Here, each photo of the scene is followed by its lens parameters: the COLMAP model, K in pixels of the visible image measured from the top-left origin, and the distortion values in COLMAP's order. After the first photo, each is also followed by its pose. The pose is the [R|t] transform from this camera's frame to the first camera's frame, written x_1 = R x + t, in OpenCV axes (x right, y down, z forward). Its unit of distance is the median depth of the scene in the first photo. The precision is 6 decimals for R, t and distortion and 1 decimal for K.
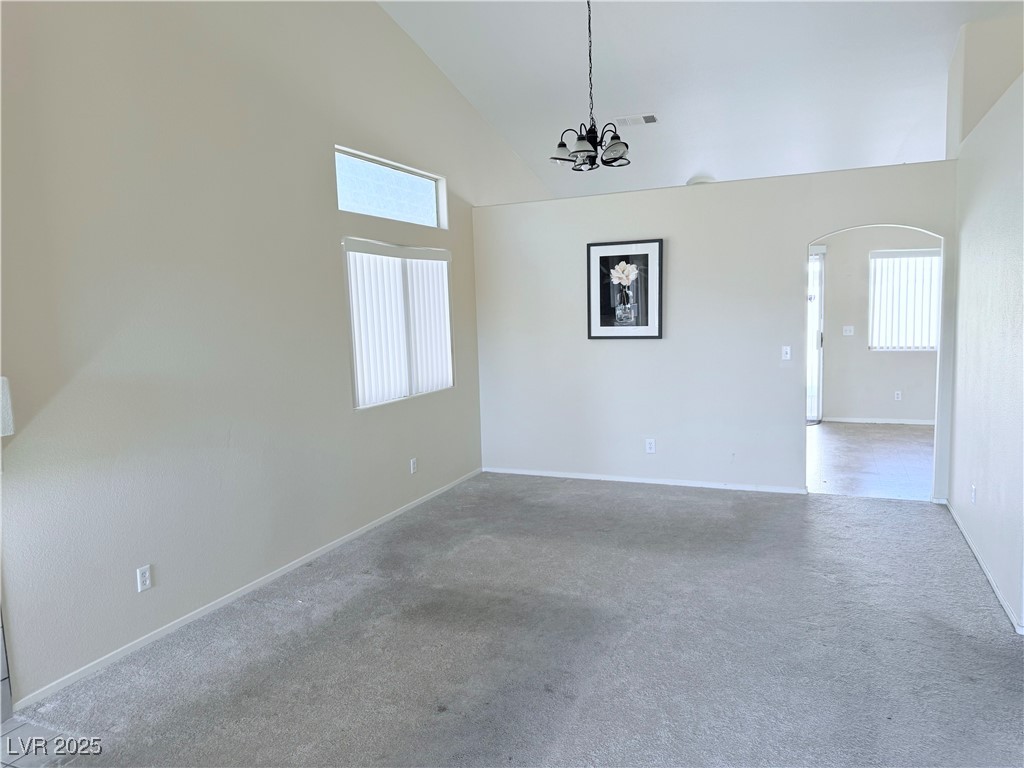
lens RADIAL K [[723.5, 0, 513.3], [0, 723.5, 382.5], [0, 0, 1]] dist [0.095179, -0.019903]
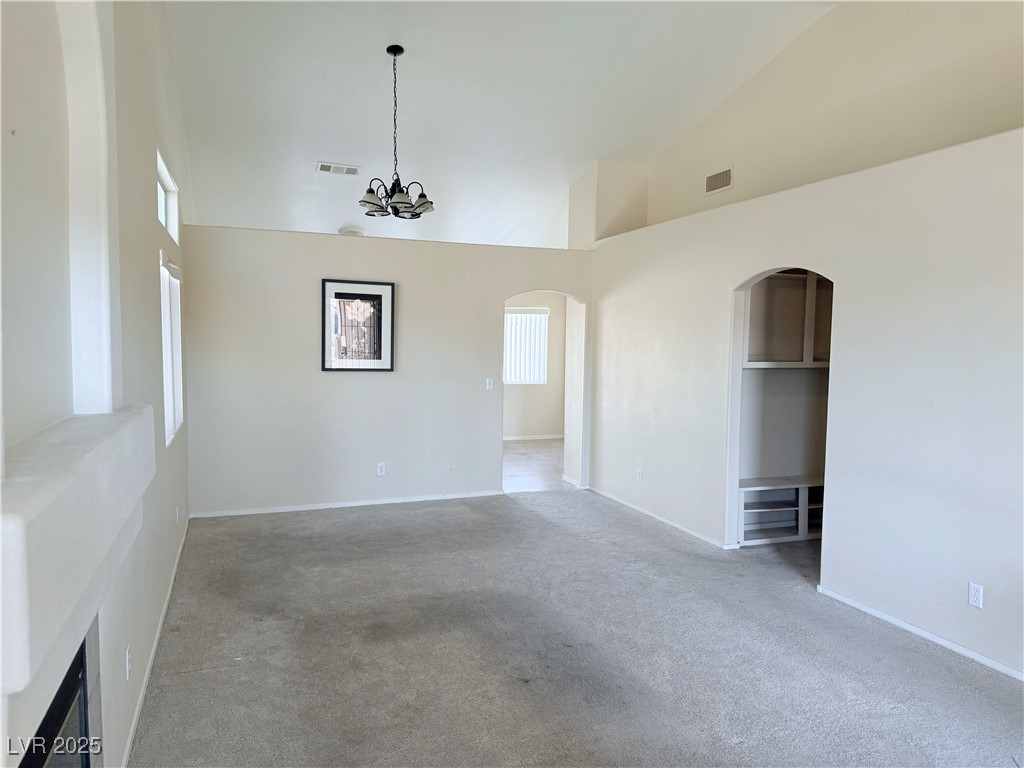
lens RADIAL K [[723.5, 0, 512.9], [0, 723.5, 384.5], [0, 0, 1]] dist [0.095179, -0.019903]
pose [[0.728406, -0.004816, 0.685129, -0.442017], [0.039588, 0.998600, -0.035069, 0.006647], [-0.684001, 0.052667, 0.727577, 0.068399]]
